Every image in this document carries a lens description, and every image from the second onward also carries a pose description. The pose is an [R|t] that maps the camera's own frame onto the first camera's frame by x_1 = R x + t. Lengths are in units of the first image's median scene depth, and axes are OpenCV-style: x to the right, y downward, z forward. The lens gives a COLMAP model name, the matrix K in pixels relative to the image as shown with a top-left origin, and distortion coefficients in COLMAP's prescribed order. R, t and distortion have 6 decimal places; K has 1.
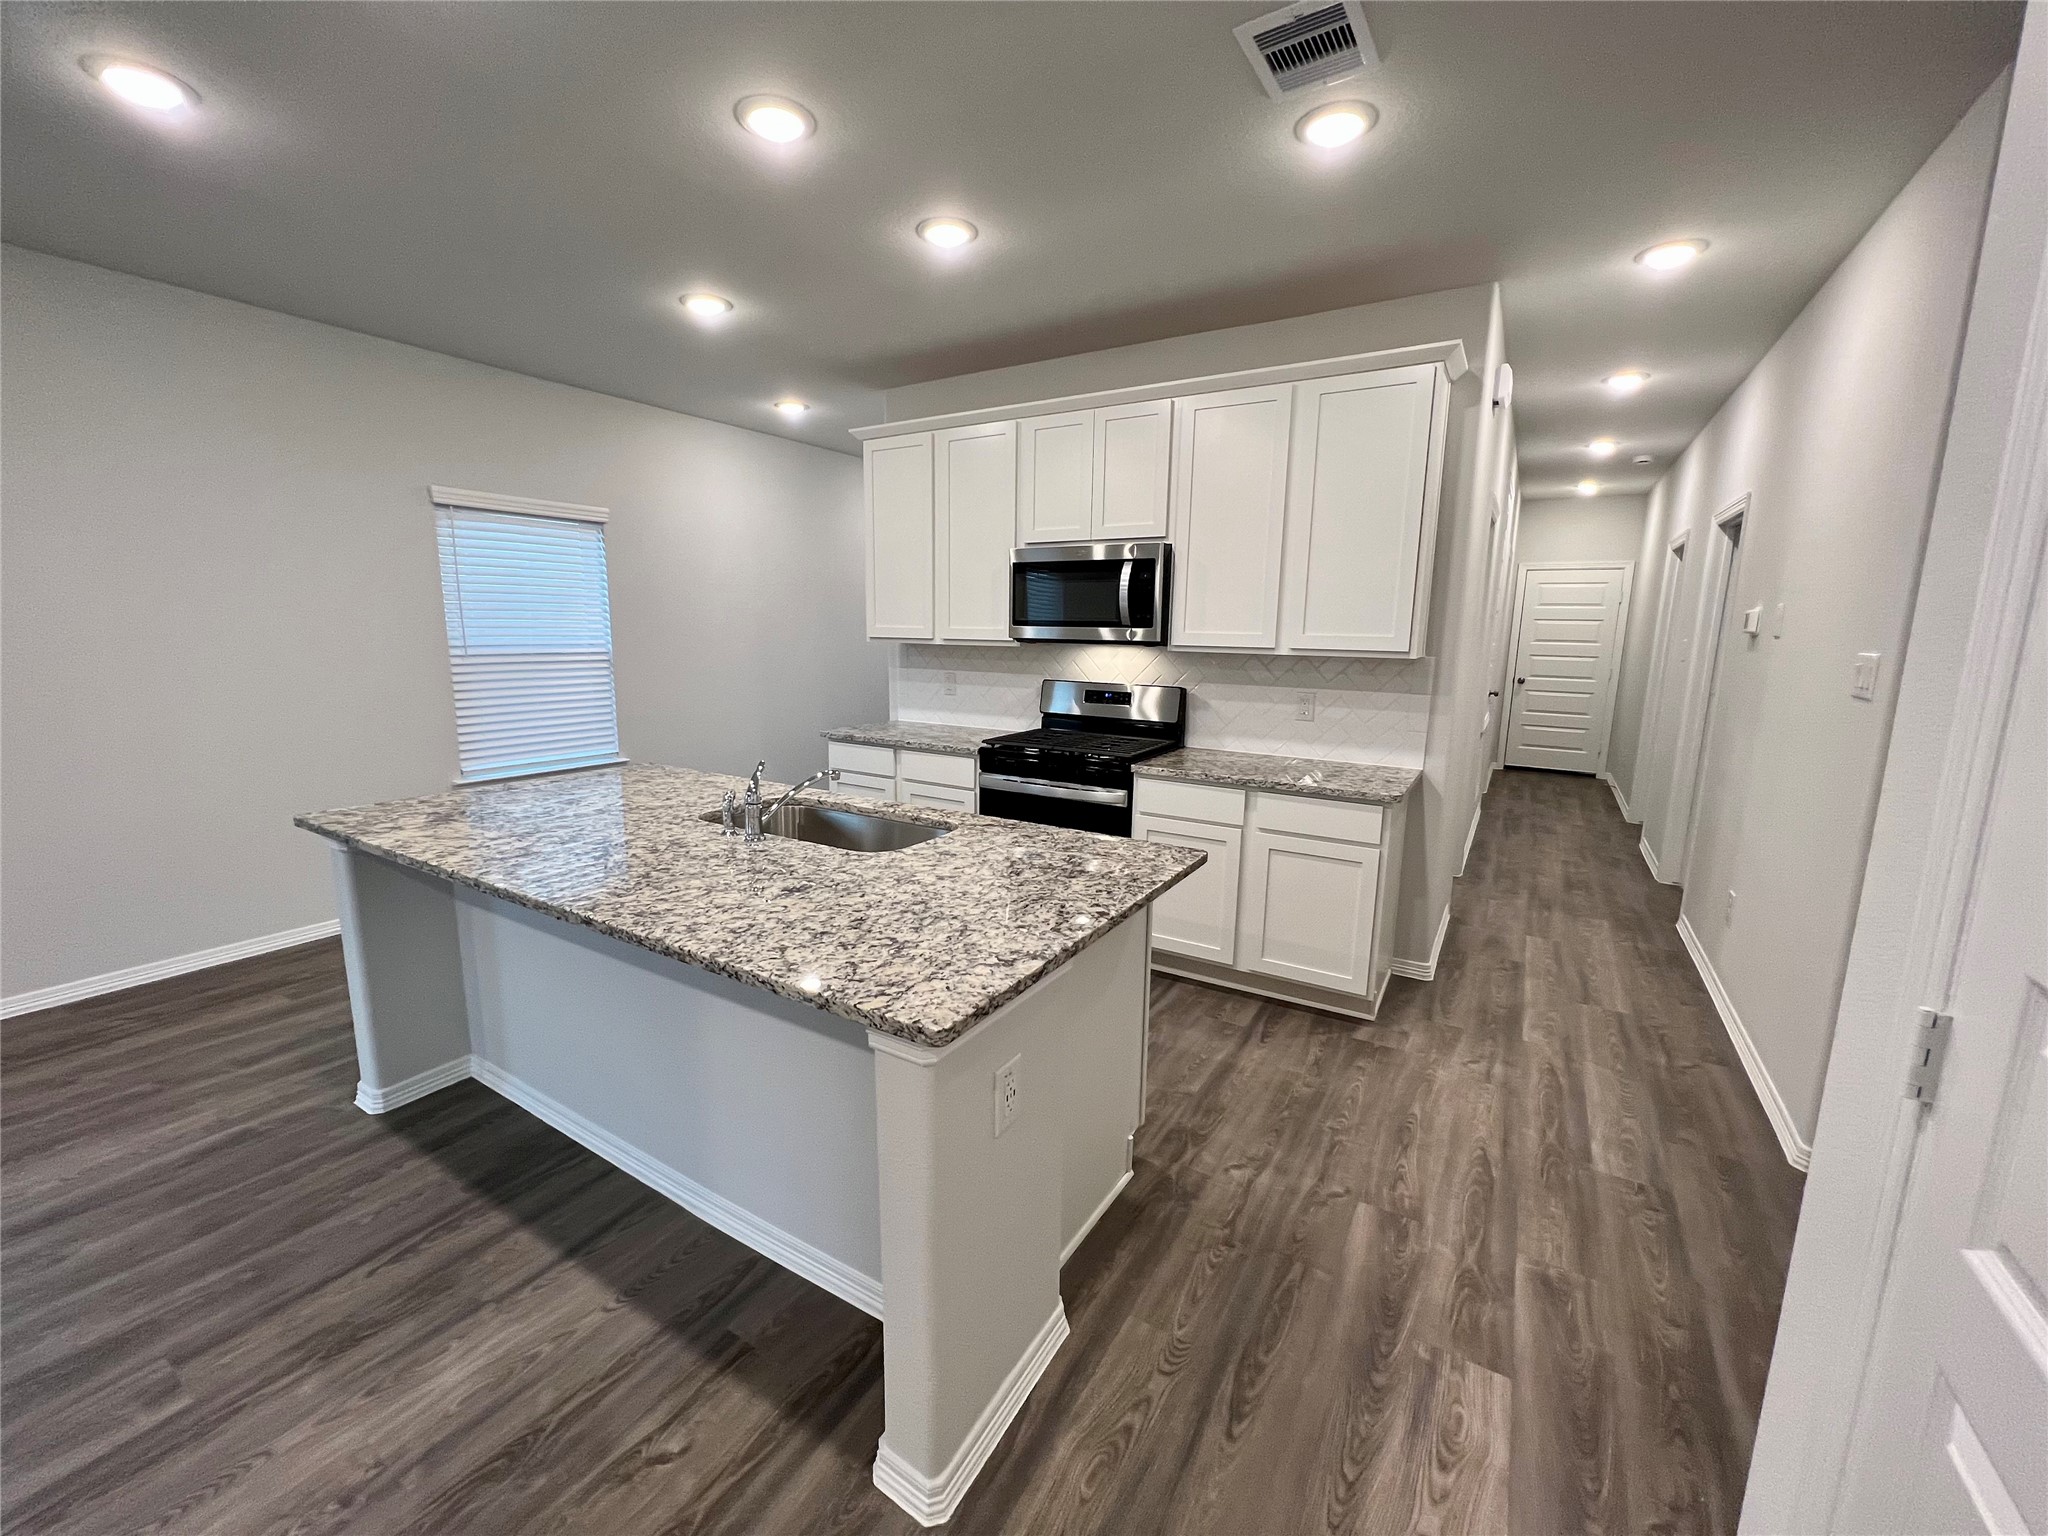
lens RADIAL K [[821.1, 0, 1017.9], [0, 821.1, 767.4], [0, 0, 1]] dist [-0.002687, 0.000907]
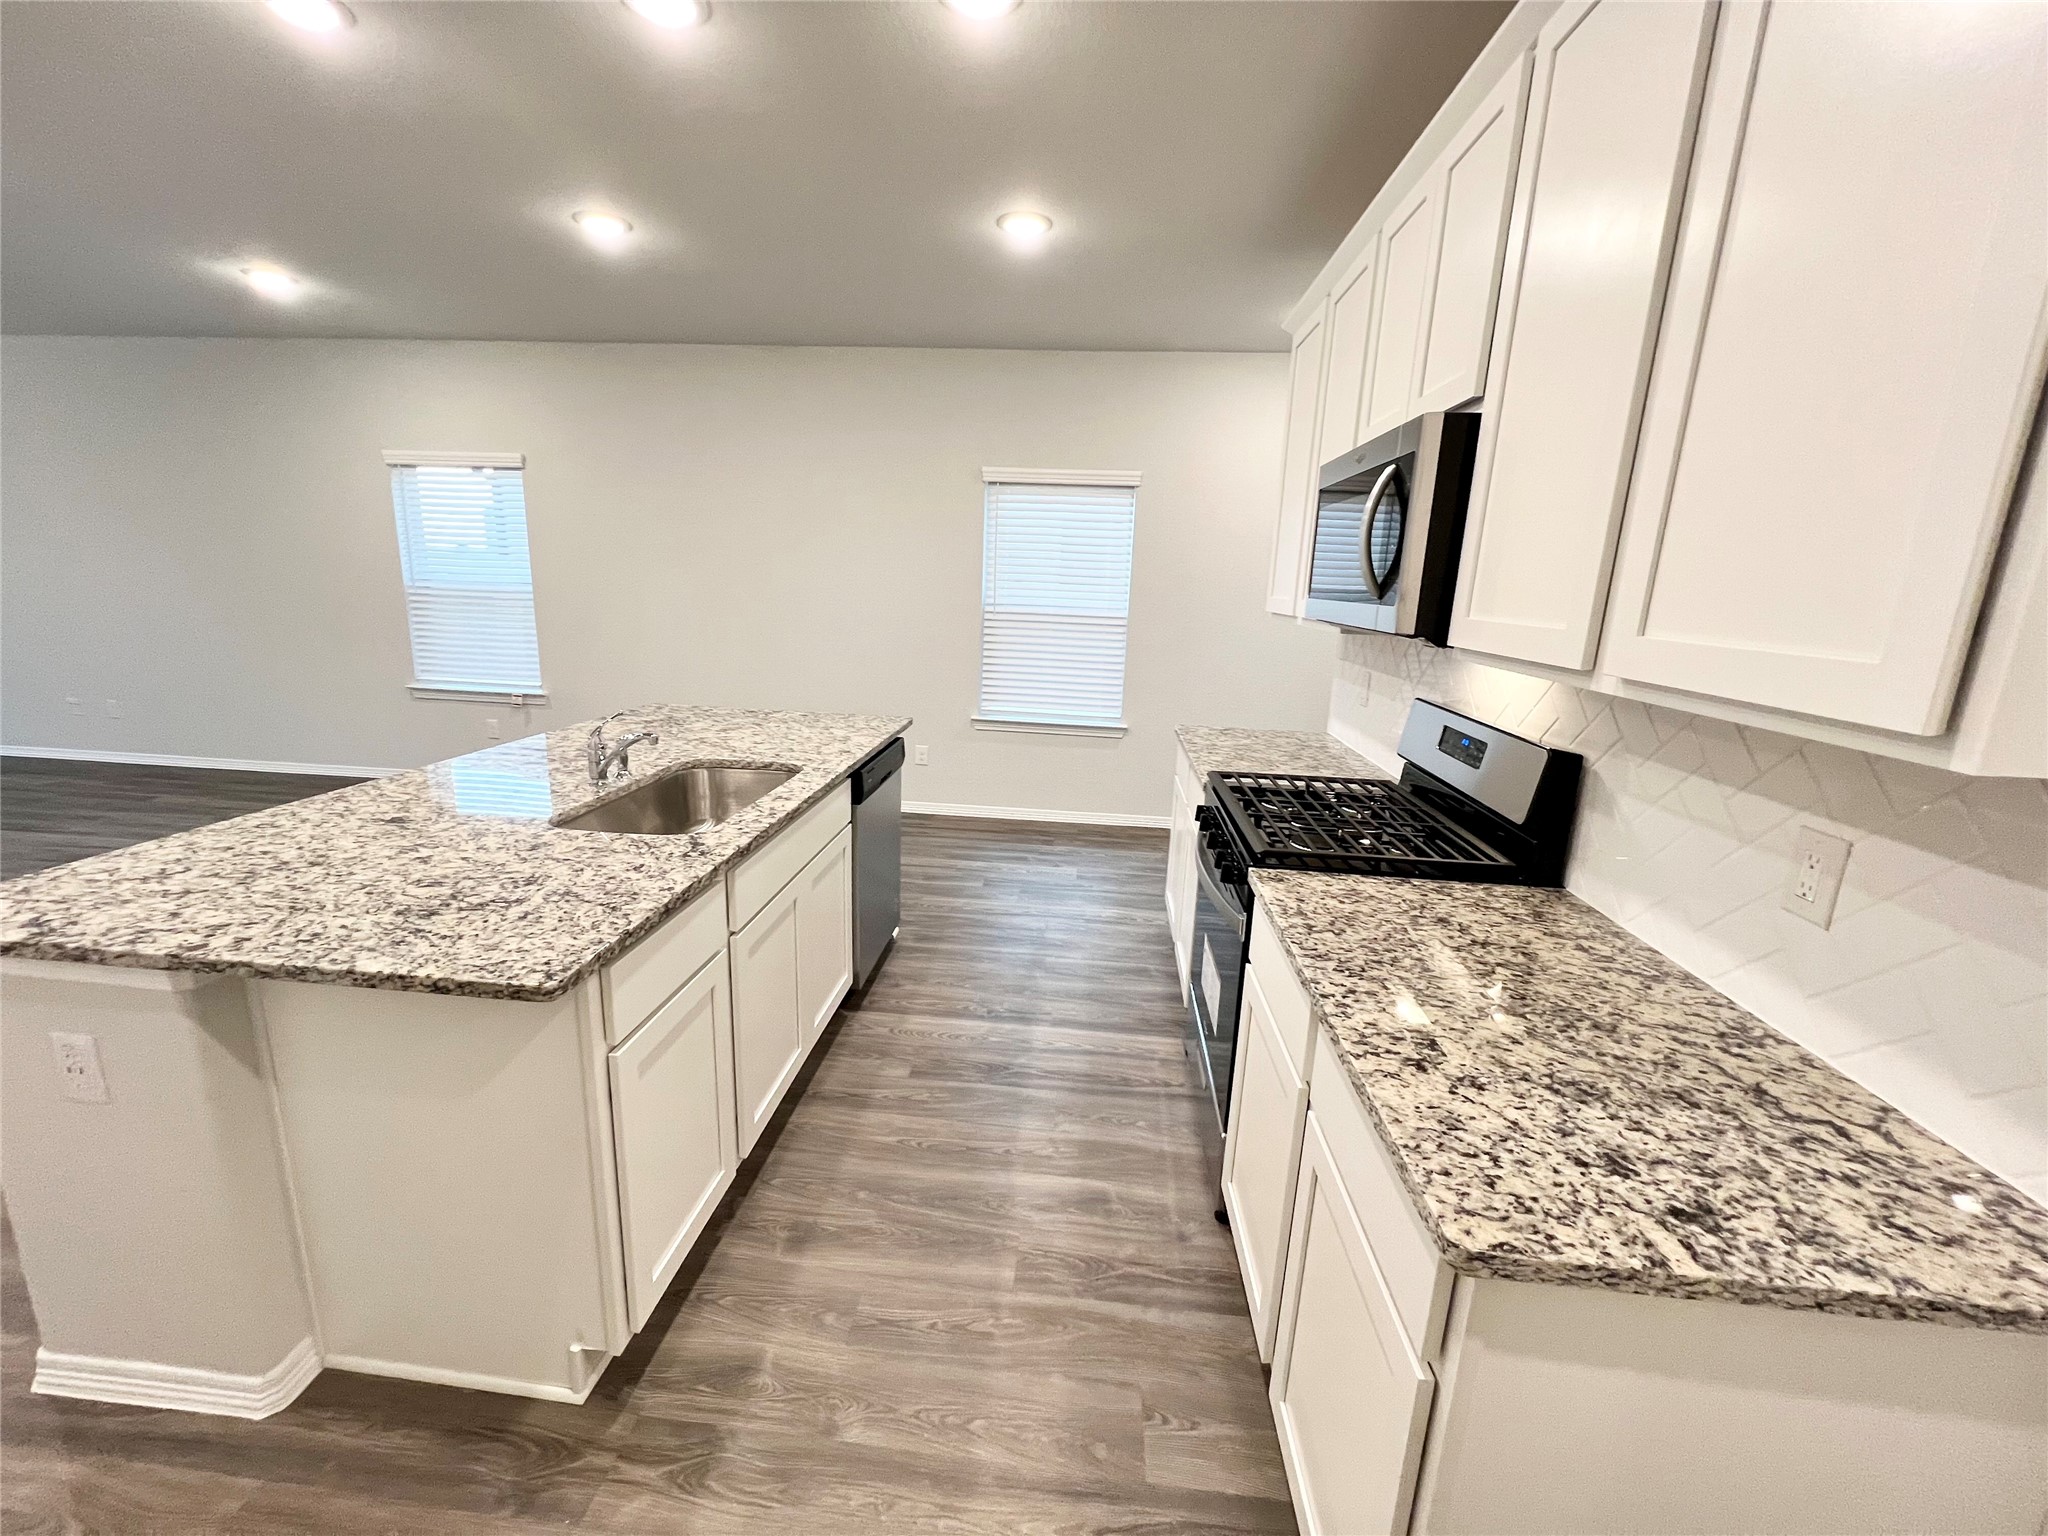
lens RADIAL K [[821.1, 0, 1017.9], [0, 821.1, 767.4], [0, 0, 1]] dist [-0.002687, 0.000907]
pose [[0.446264, 0.206187, -0.870824, 0.842548], [-0.185943, 0.973222, 0.135144, -0.176658], [0.875371, 0.101614, 0.472653, 1.030419]]
